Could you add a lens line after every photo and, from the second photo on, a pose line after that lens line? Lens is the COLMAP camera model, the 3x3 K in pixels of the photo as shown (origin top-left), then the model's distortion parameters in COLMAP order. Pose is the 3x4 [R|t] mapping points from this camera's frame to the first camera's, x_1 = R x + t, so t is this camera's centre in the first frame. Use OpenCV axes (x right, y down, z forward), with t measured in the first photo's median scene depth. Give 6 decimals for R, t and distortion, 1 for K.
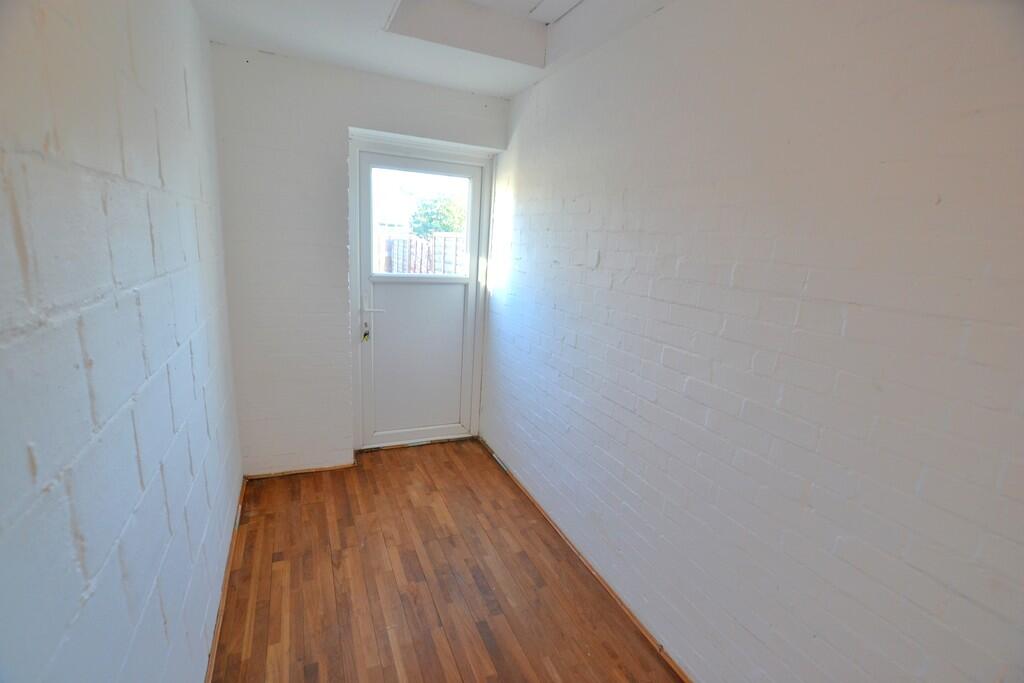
lens RADIAL K [[458.3, 0, 510.6], [0, 458.3, 350.9], [0, 0, 1]] dist [-0.028991, 0.000155]
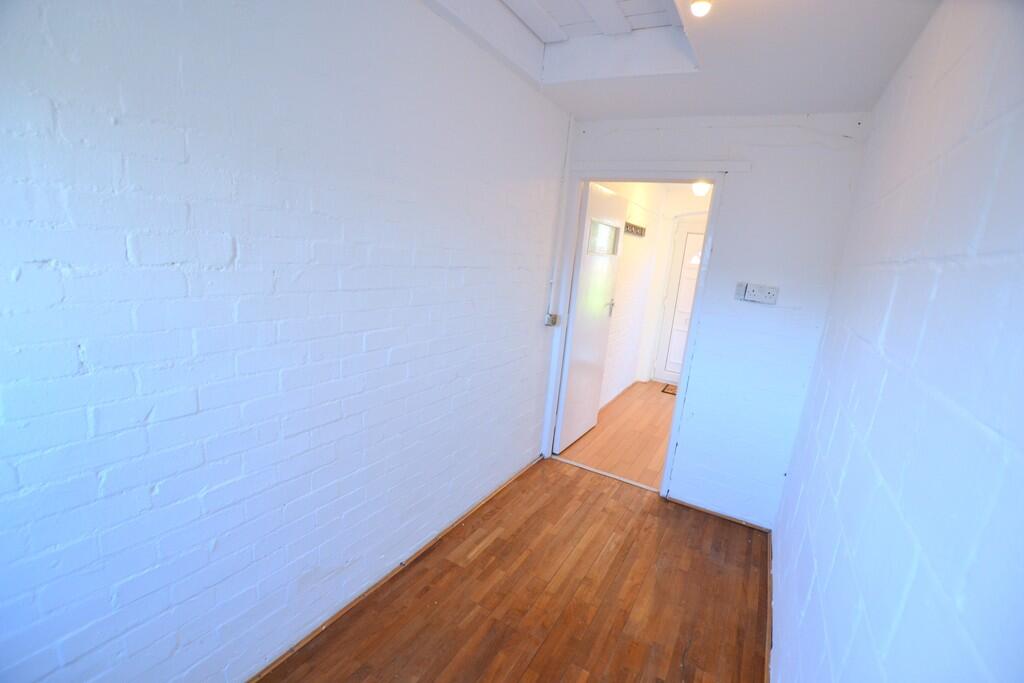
lens RADIAL K [[458.3, 0, 510.6], [0, 458.3, 350.9], [0, 0, 1]] dist [-0.028991, 0.000155]
pose [[-0.583166, -0.289913, 0.758859, -0.558414], [0.060799, 0.915953, 0.396652, -0.317440], [-0.810075, 0.277452, -0.516526, 1.135517]]
